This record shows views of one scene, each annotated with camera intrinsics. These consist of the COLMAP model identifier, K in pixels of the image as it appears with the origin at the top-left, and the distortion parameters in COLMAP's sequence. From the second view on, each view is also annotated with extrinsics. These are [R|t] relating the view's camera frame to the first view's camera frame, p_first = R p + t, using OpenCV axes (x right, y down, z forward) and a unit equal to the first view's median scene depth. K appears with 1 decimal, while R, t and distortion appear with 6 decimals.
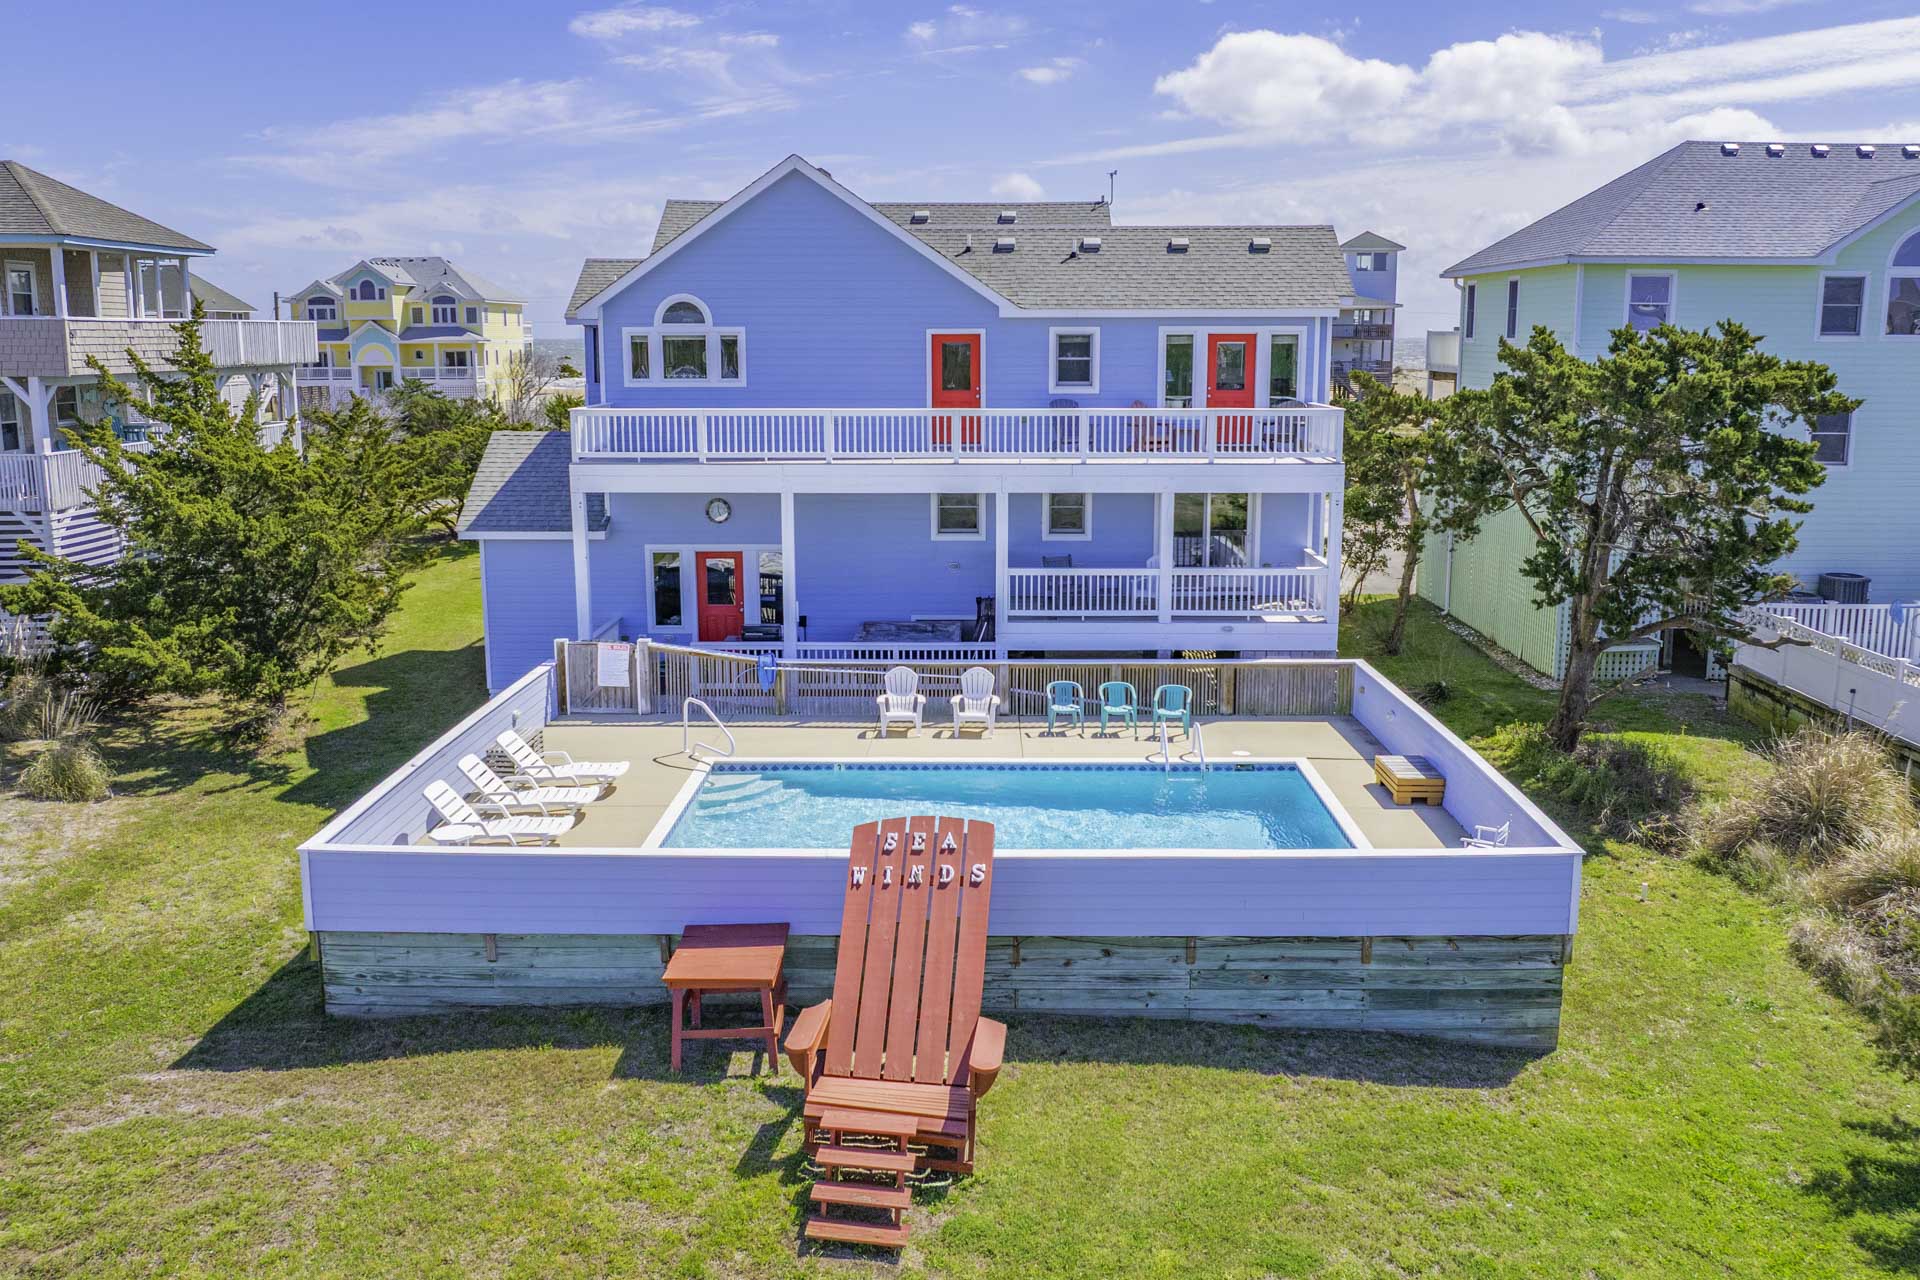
lens RADIAL K [[1438.0, 0, 938.3], [0, 1438.0, 618.9], [0, 0, 1]] dist [-0.022359, -0.003571]
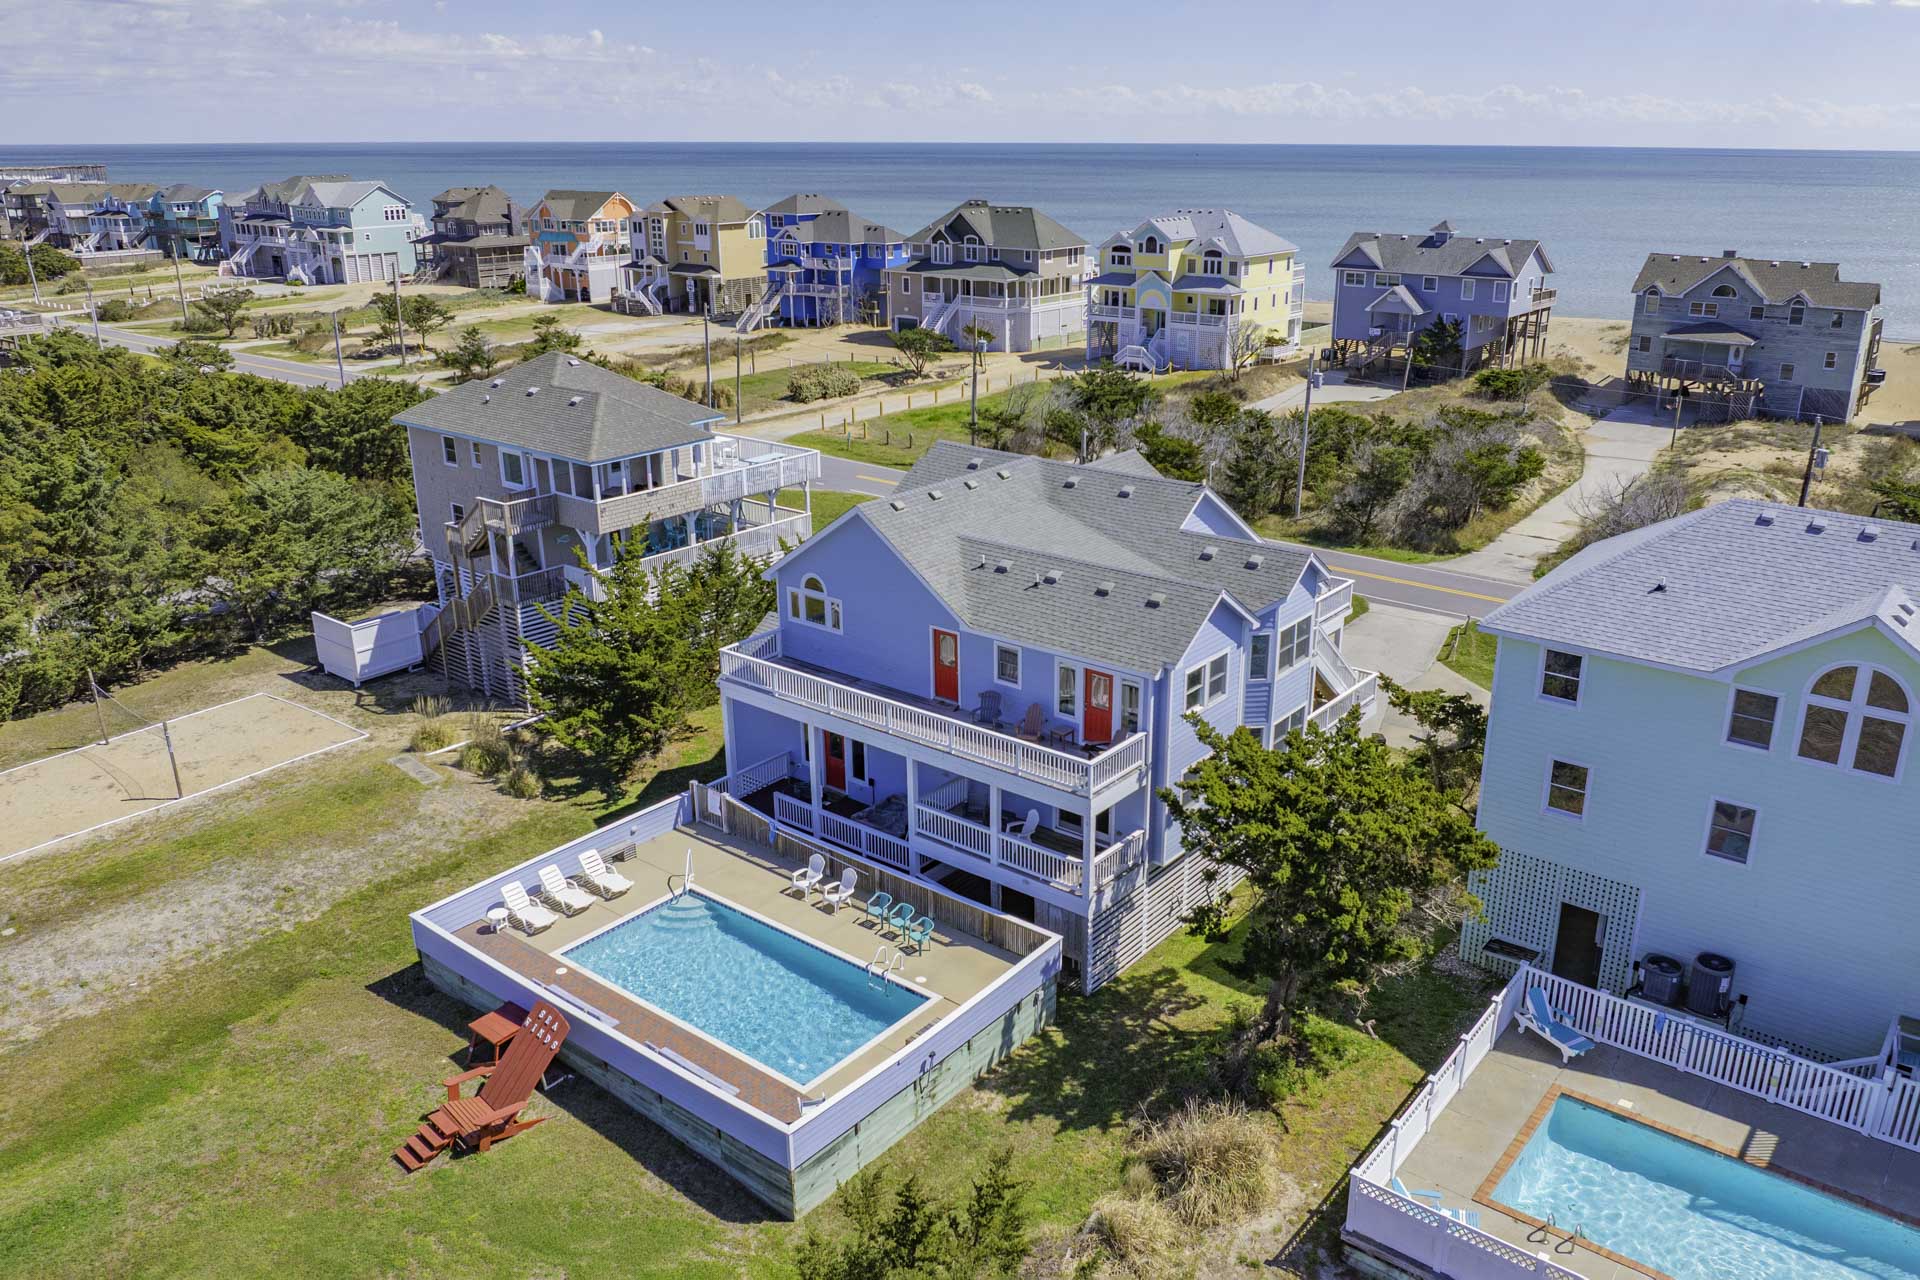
lens RADIAL K [[1401.6, 0, 960.0], [0, 1401.6, 640.0], [0, 0, 1]] dist [-0.035446, -0.003444]
pose [[0.794553, 0.196233, -0.574611, 0.854930], [-0.109182, 0.977086, 0.182707, -0.454225], [0.597297, -0.082433, 0.797772, -0.147580]]
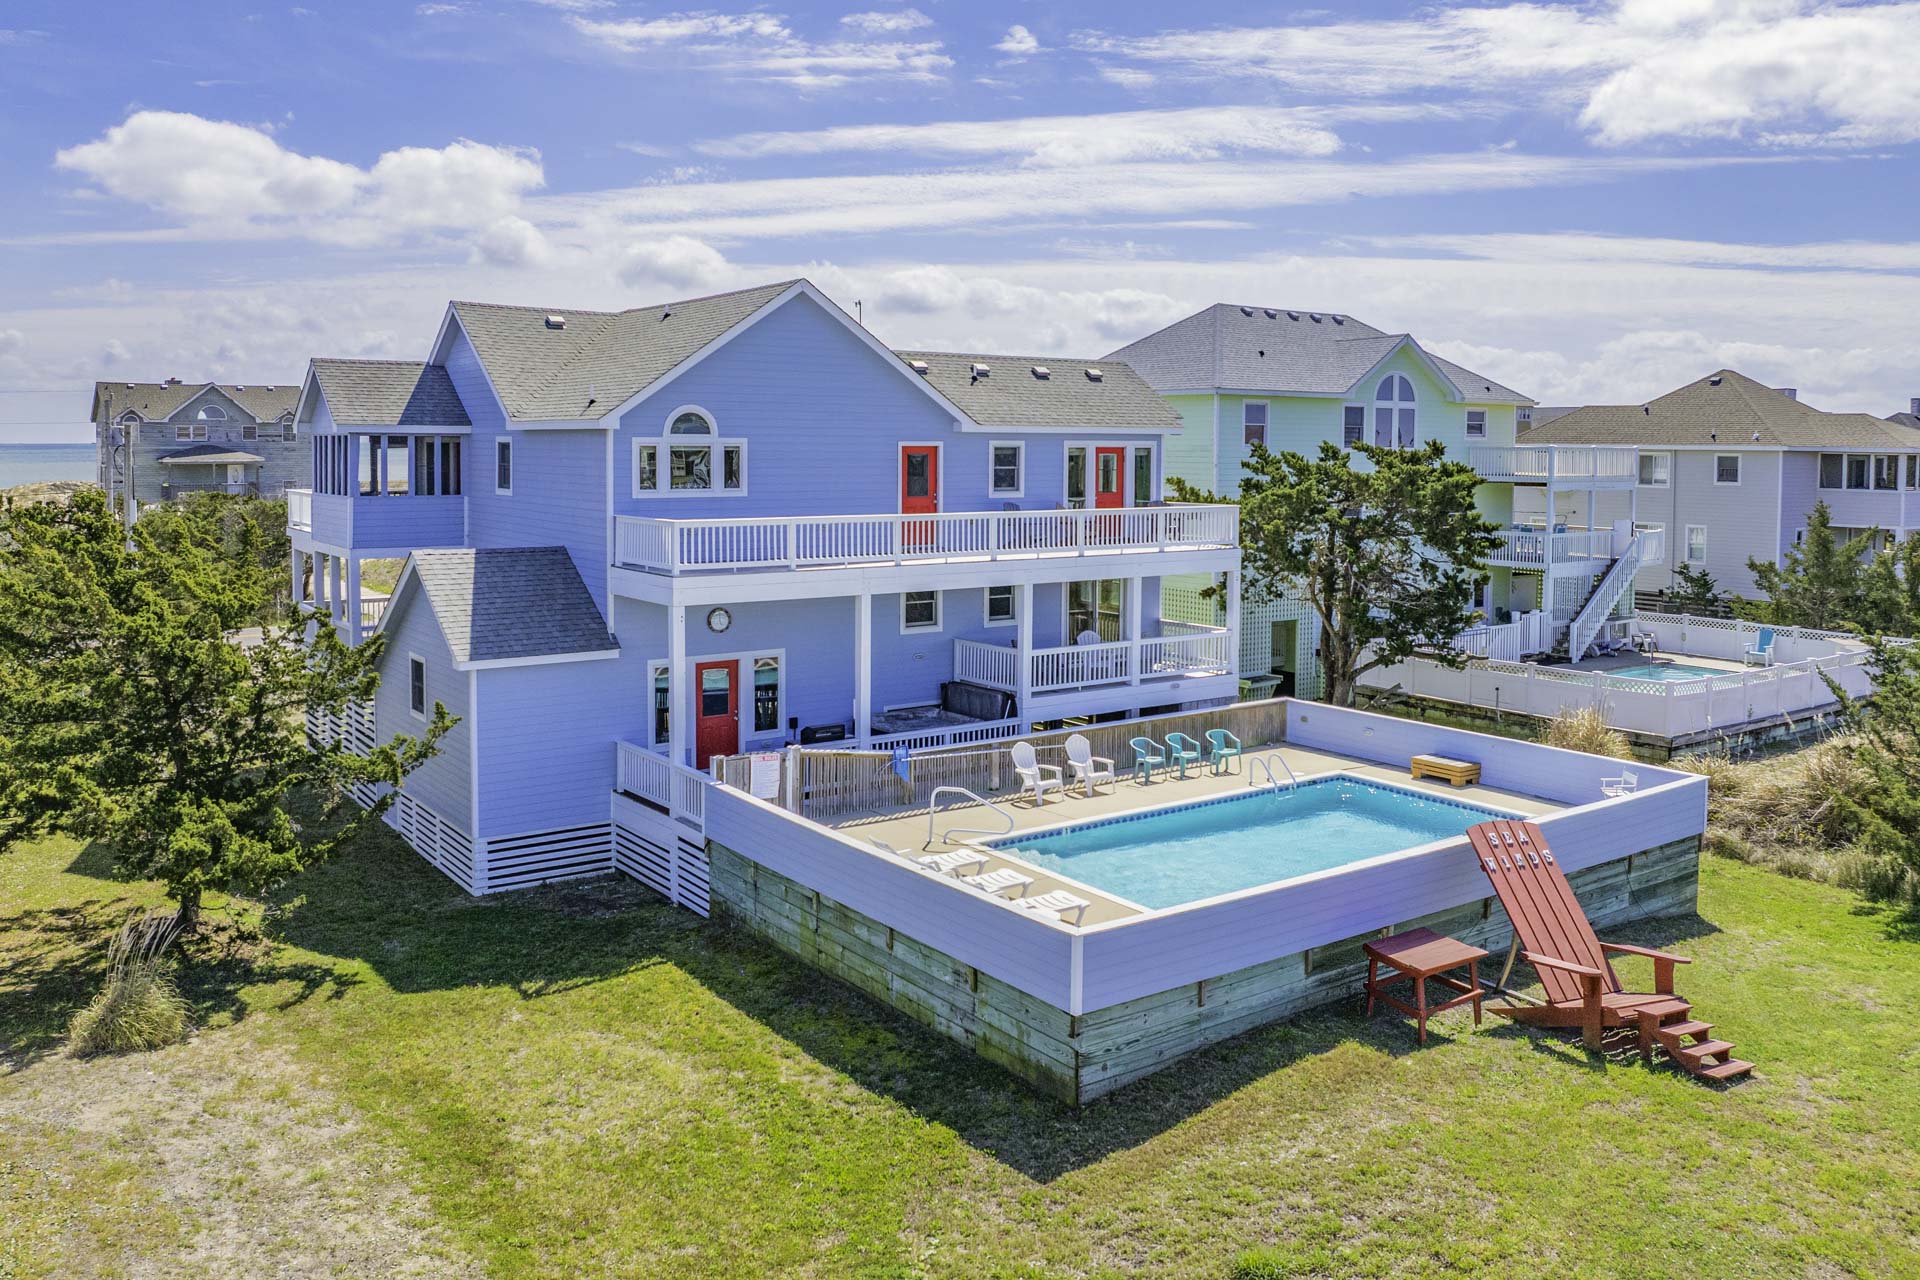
lens RADIAL K [[1438.0, 0, 938.3], [0, 1438.0, 618.9], [0, 0, 1]] dist [-0.022359, -0.003571]
pose [[0.807980, -0.065068, 0.585606, -0.627180], [0.112521, 0.992632, -0.044955, -0.015839], [-0.578366, 0.102215, 0.809348, 0.113748]]
